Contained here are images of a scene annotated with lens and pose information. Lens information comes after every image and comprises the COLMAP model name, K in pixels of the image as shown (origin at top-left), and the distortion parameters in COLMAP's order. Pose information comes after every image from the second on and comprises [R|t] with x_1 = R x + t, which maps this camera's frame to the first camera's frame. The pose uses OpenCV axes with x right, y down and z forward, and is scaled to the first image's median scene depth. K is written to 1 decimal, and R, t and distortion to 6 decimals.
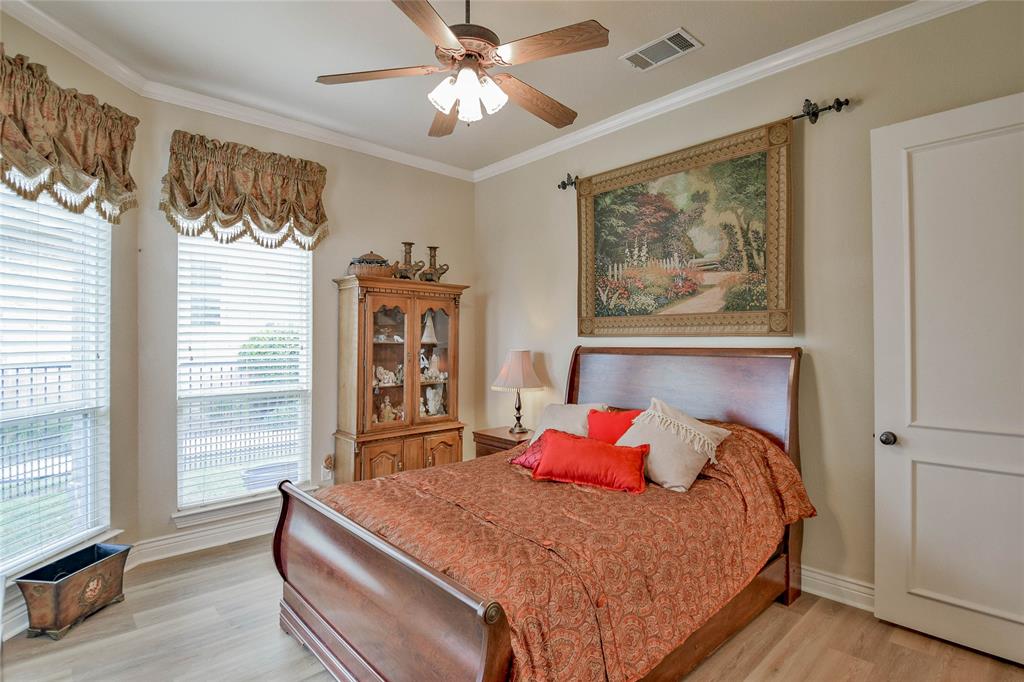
lens RADIAL K [[512.7, 0, 516.6], [0, 512.7, 343.2], [0, 0, 1]] dist [-0.019409, -0.001267]
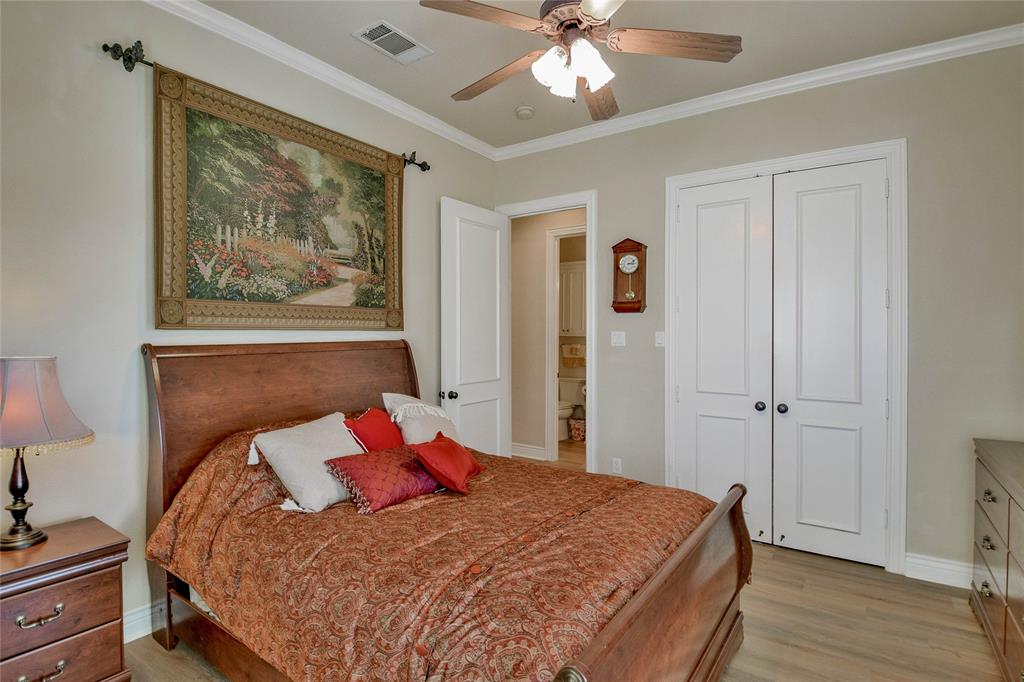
lens RADIAL K [[512.7, 0, 516.6], [0, 512.7, 336.2], [0, 0, 1]] dist [-0.019409, -0.001267]
pose [[-0.235125, -0.006674, 0.971942, -0.644697], [0.004769, 0.999956, 0.008020, -0.008050], [-0.971953, 0.006521, -0.235083, 0.865717]]
